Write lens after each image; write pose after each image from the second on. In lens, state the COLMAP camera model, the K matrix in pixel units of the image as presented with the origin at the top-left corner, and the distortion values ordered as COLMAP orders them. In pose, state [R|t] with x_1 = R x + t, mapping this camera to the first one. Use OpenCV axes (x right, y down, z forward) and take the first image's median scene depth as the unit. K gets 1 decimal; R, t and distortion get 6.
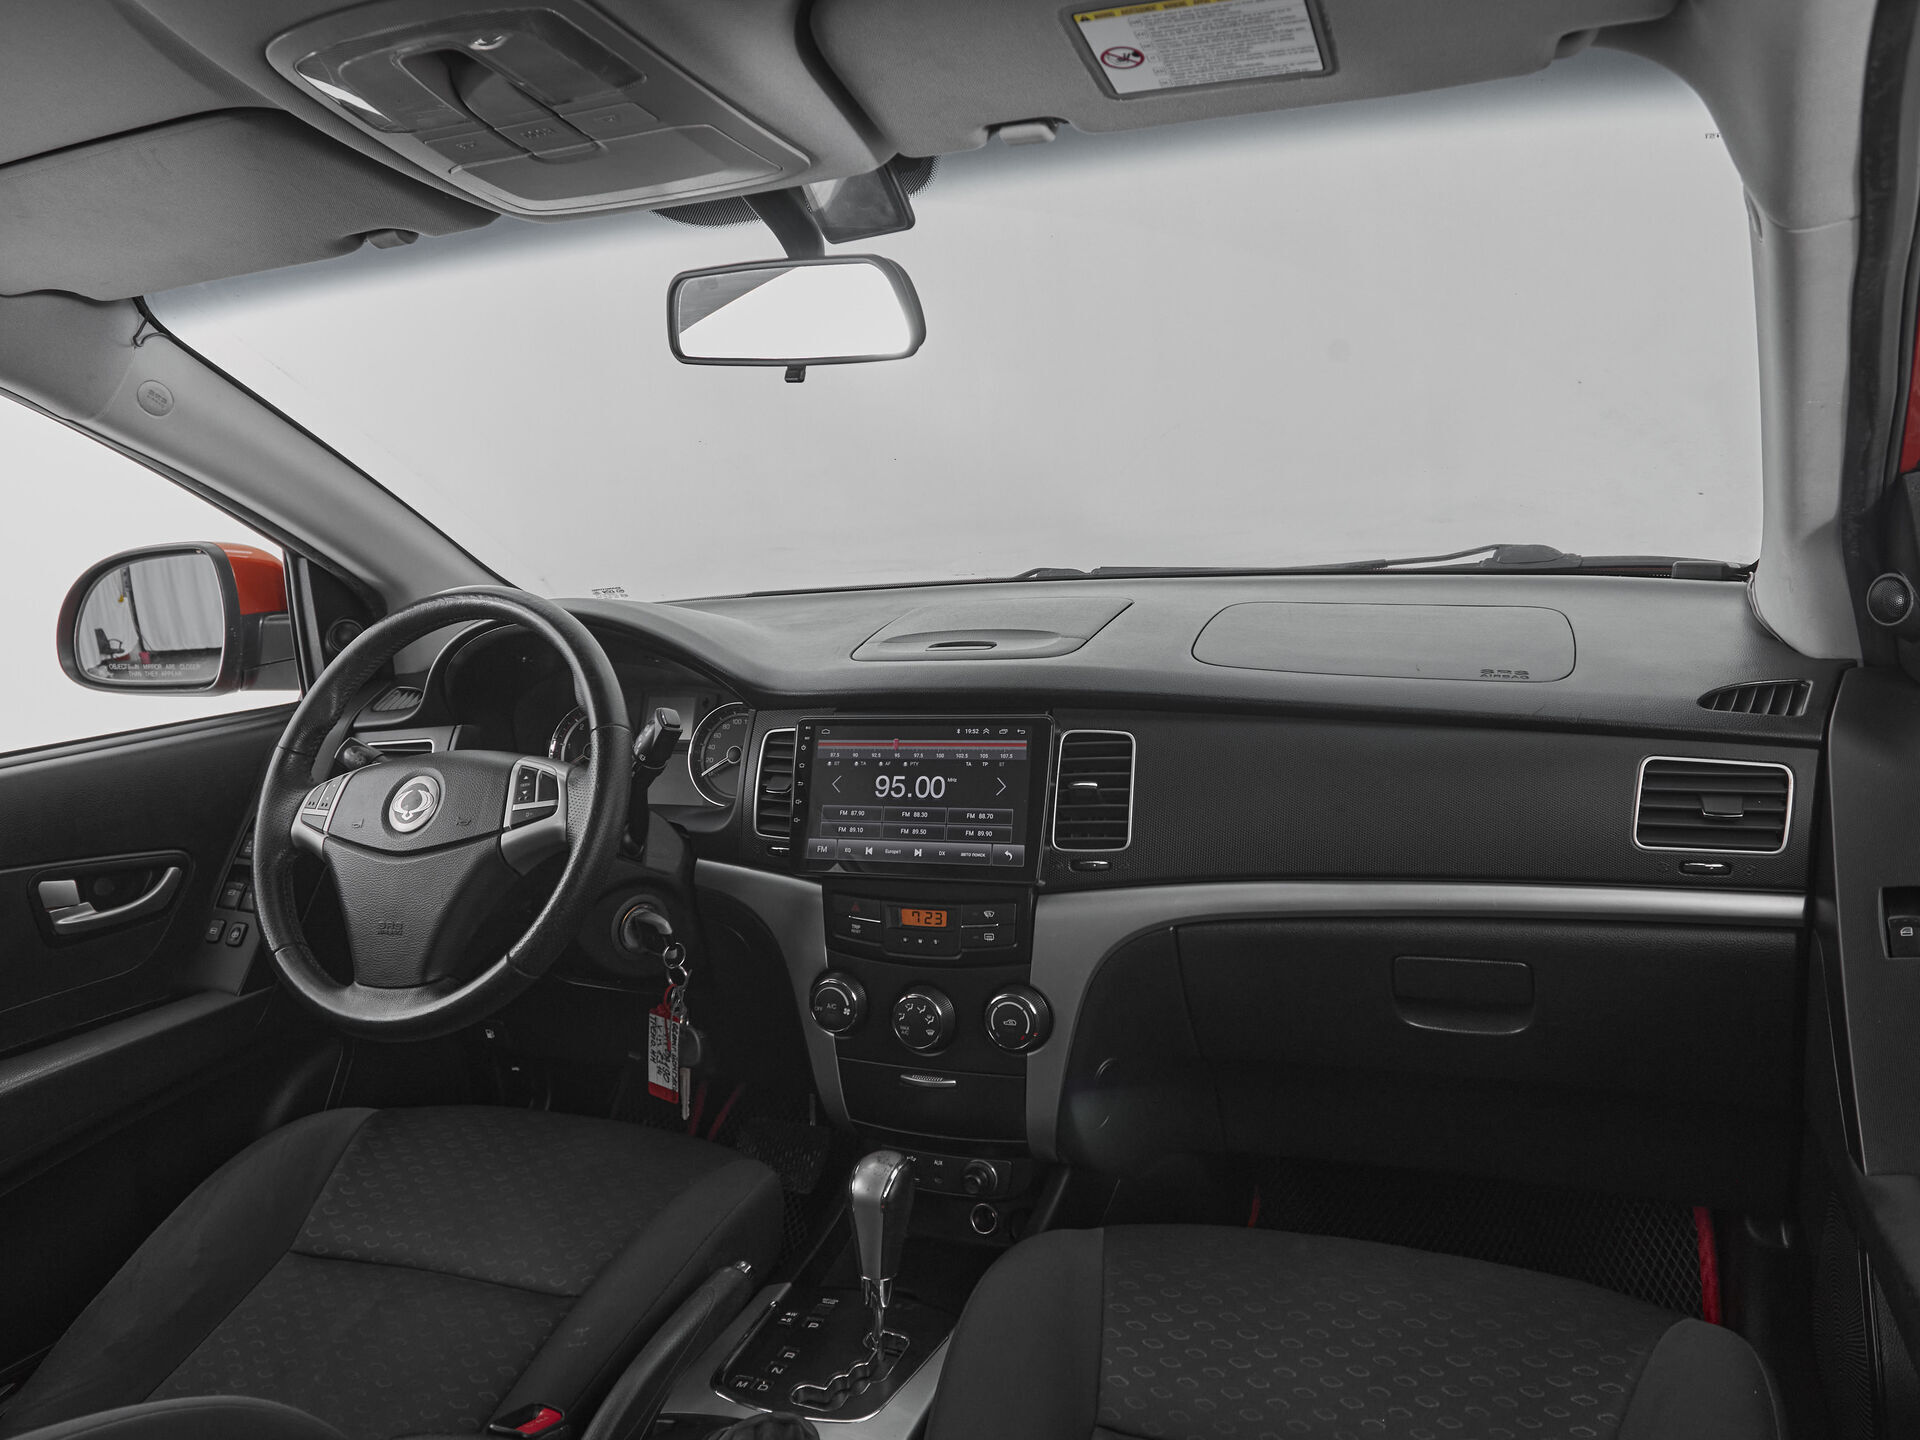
lens RADIAL K [[1391.1, 0, 960.0], [0, 1391.1, 720.0], [0, 0, 1]] dist [0.000475, -0.000842]
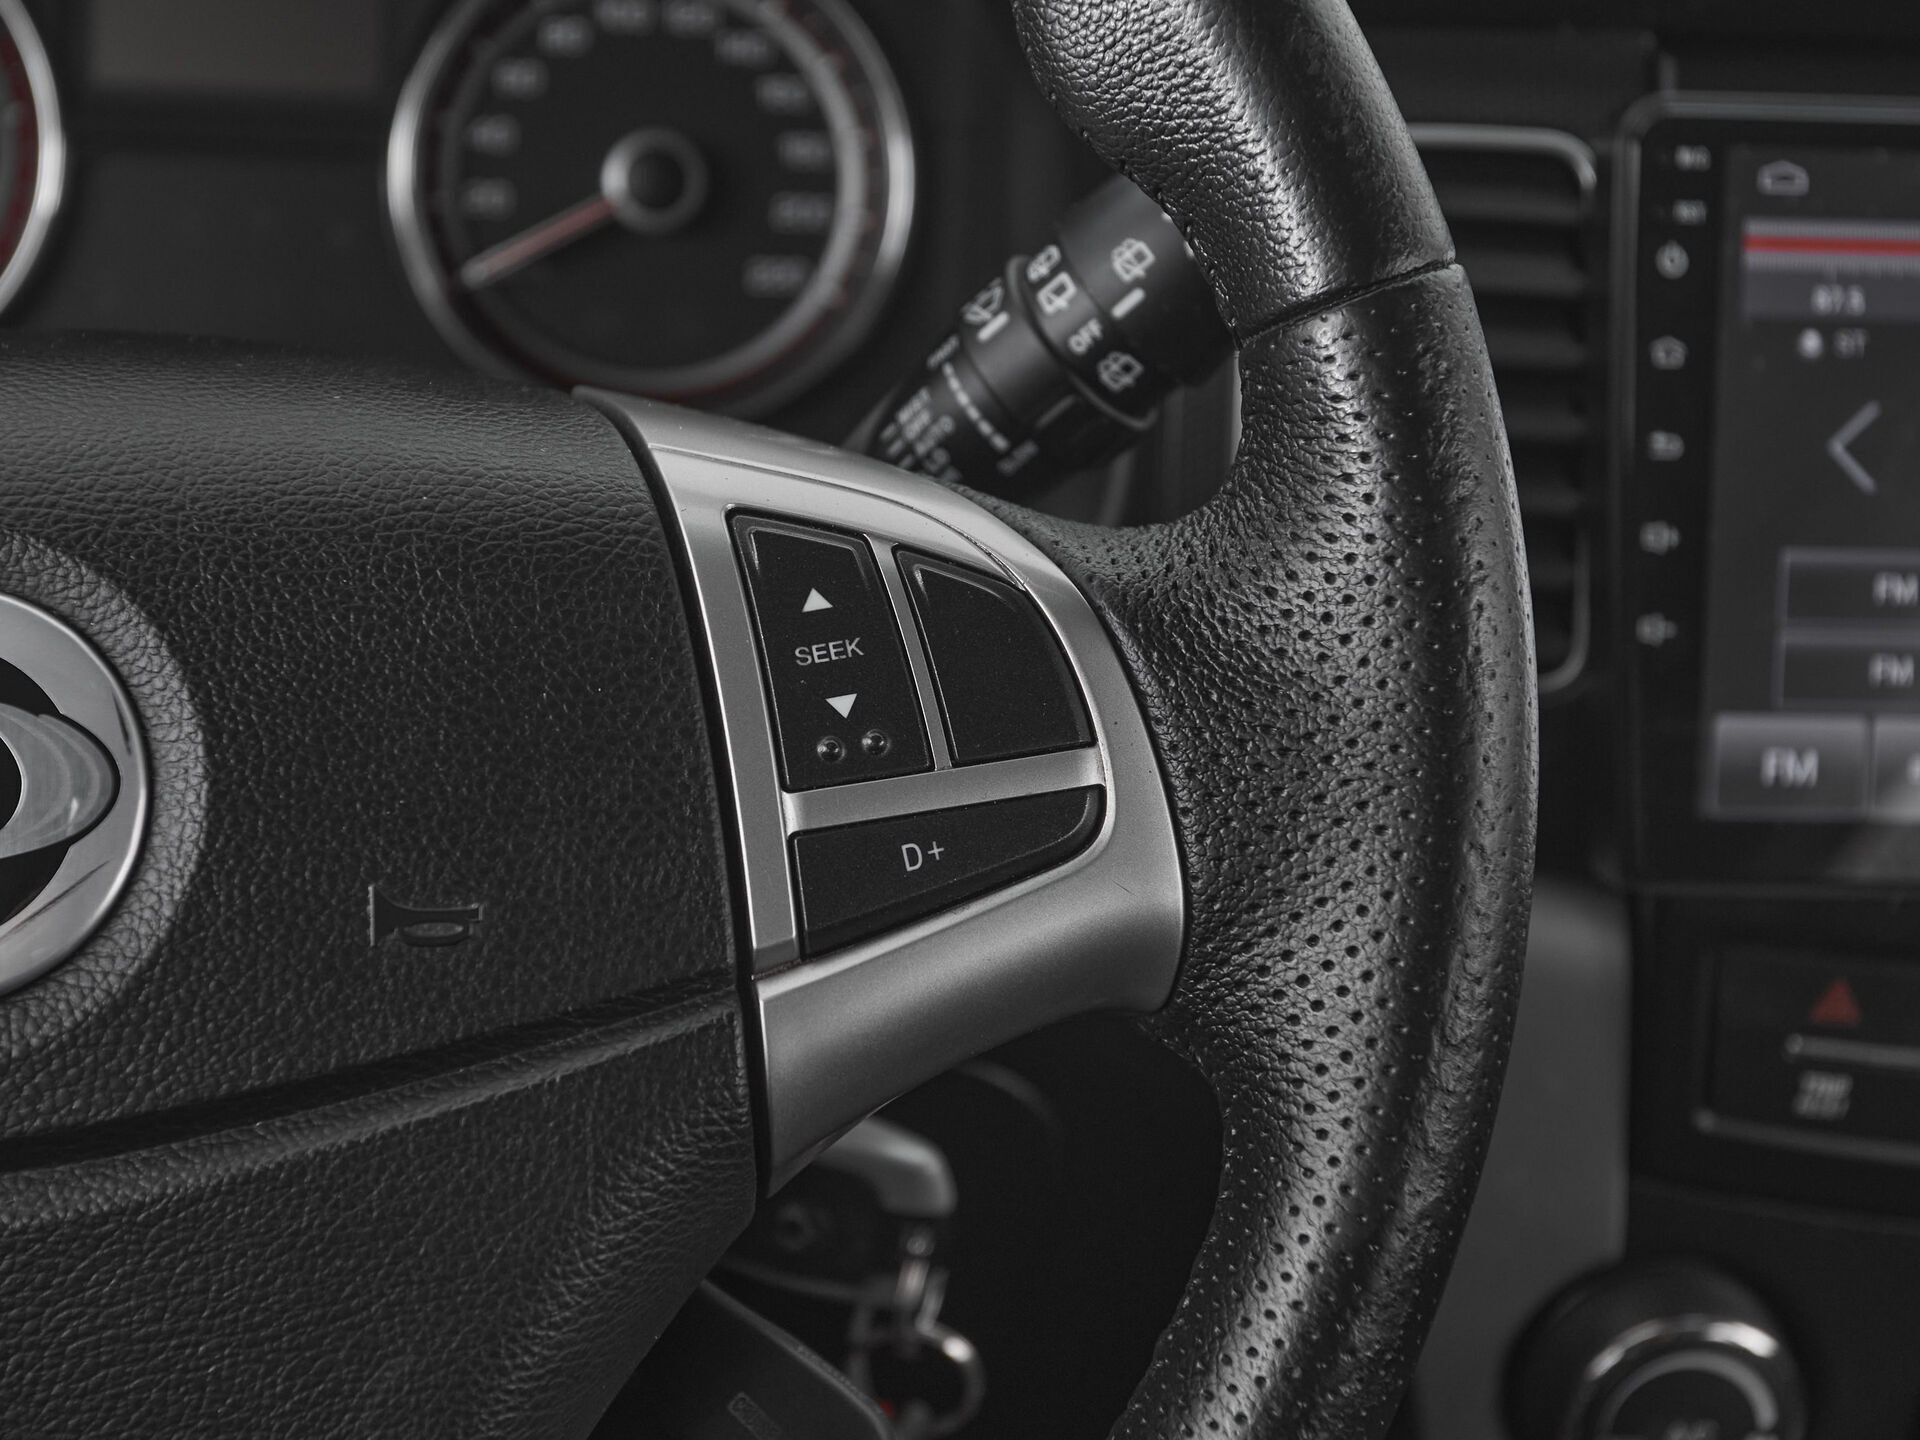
lens RADIAL K [[3373.5, 0, 811.2], [0, 3373.5, 720.0], [0, 0, 1]] dist [-0.005756, 0.048079]
pose [[0.893957, -0.085441, 0.439934, -0.453292], [-0.041745, 0.961514, 0.271566, -0.043709], [-0.446205, -0.261133, 0.855985, 0.650747]]
